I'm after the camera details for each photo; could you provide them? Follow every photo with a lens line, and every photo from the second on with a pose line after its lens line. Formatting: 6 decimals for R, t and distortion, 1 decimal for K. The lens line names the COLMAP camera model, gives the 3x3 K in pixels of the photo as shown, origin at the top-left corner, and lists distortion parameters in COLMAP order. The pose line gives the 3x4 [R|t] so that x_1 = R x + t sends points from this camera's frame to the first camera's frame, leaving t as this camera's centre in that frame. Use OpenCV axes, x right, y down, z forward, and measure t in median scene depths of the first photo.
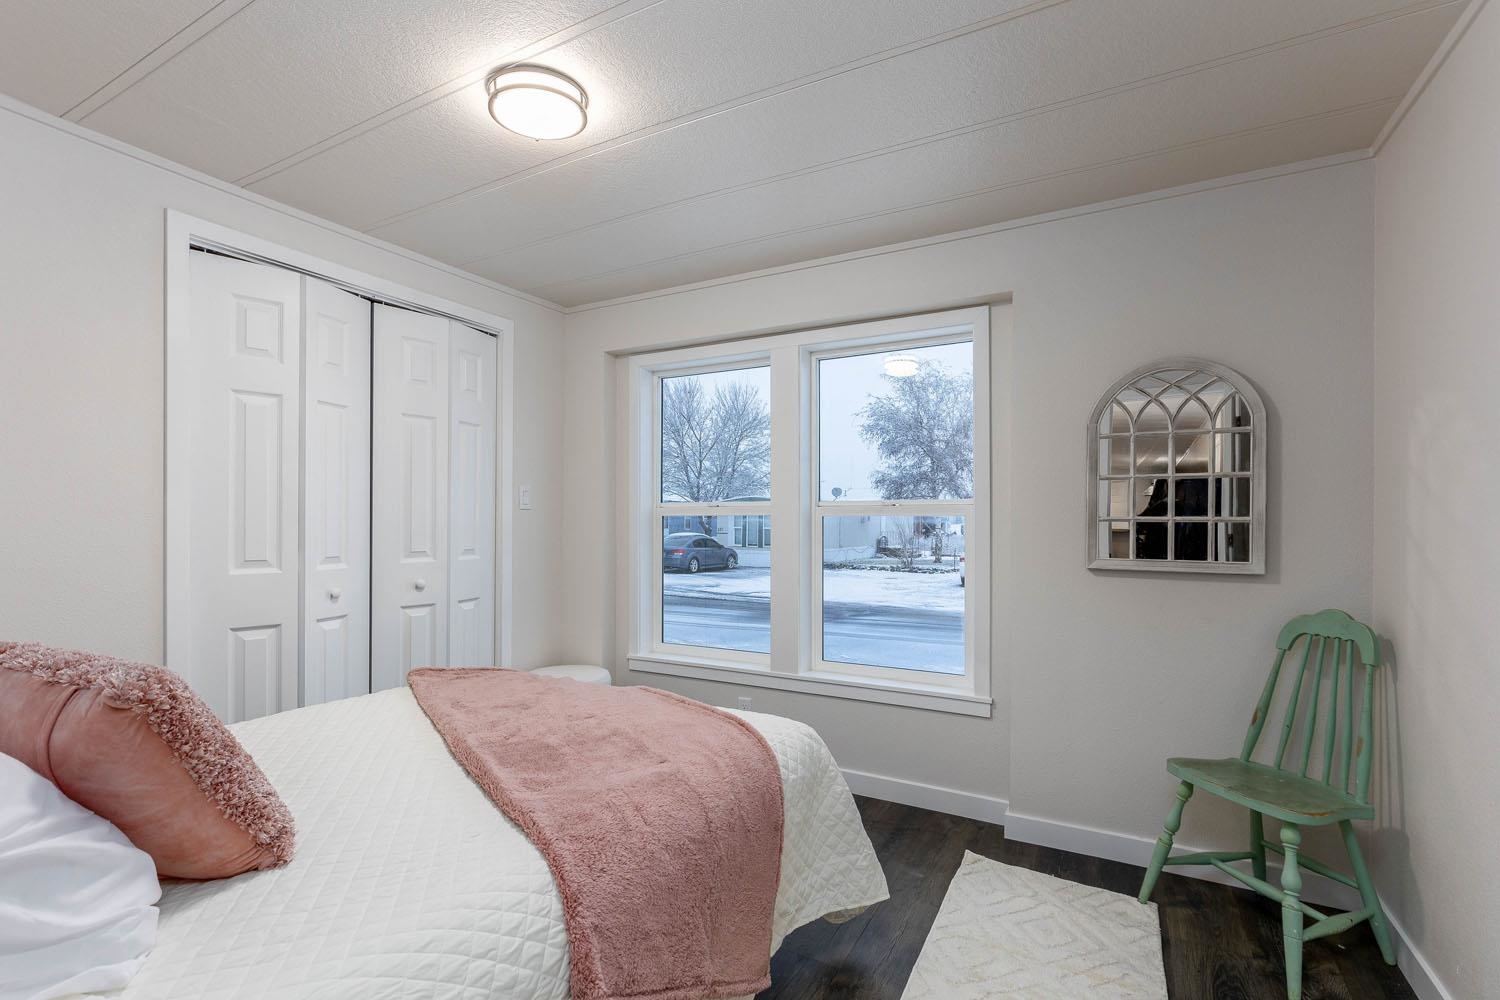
lens RADIAL K [[684.7, 0, 748.6], [0, 684.7, 507.6], [0, 0, 1]] dist [0.004391, -0.003916]
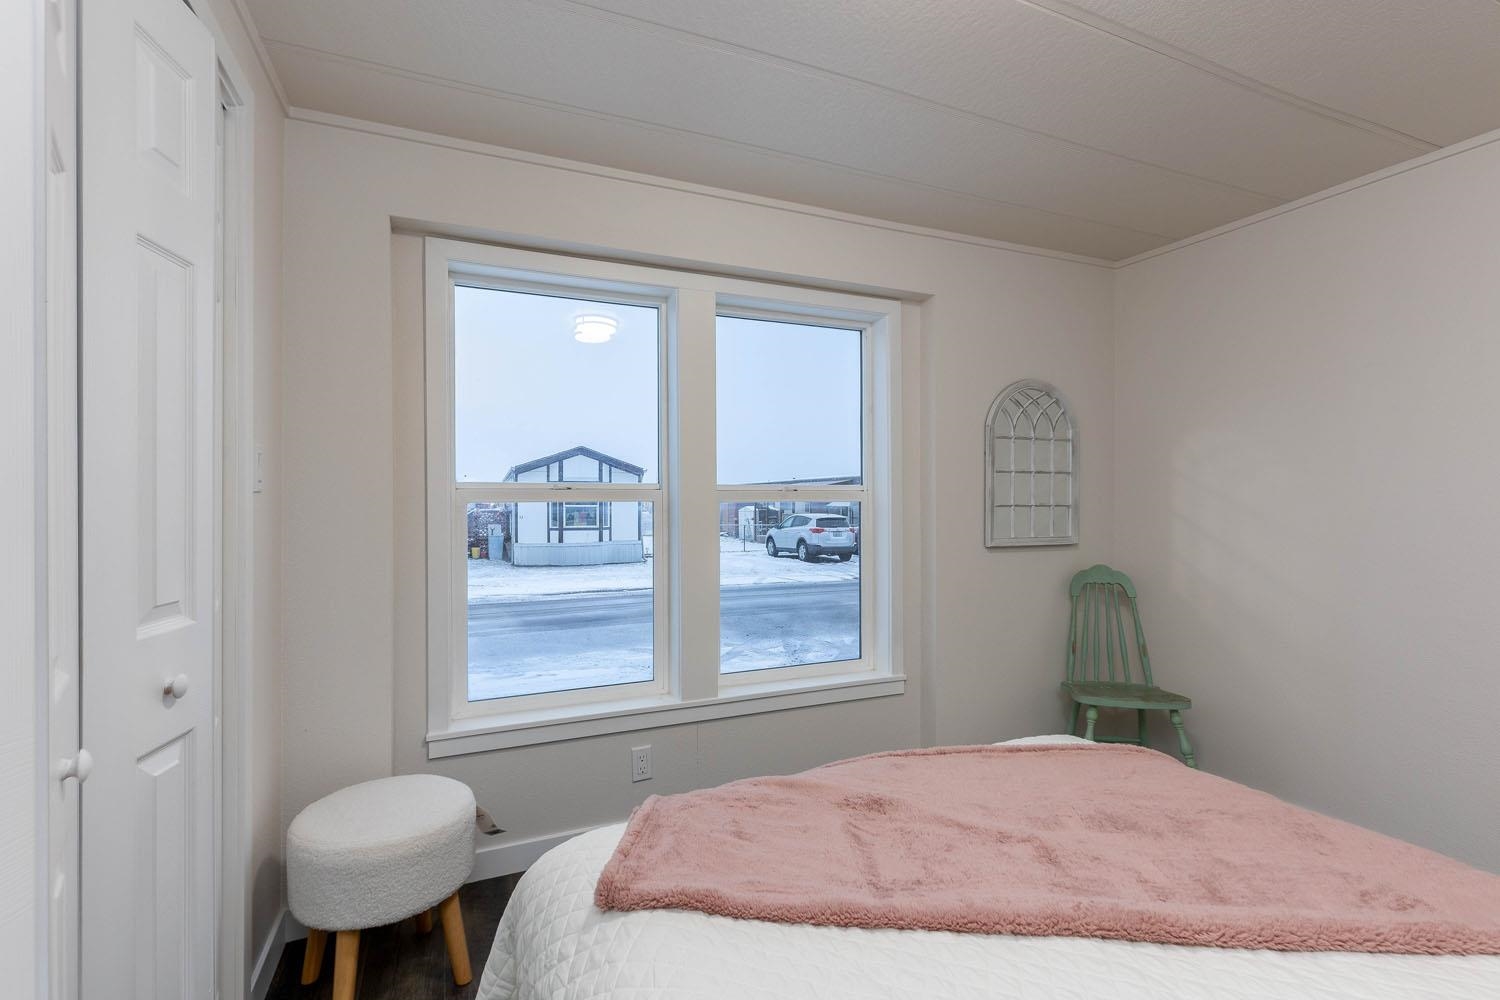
lens RADIAL K [[684.7, 0, 751.0], [0, 684.7, 501.4], [0, 0, 1]] dist [0.004391, -0.003916]
pose [[0.612313, -0.004990, 0.790600, -0.589466], [-0.010861, 0.999833, 0.014722, -0.002692], [-0.790541, -0.017601, 0.612156, 0.507568]]
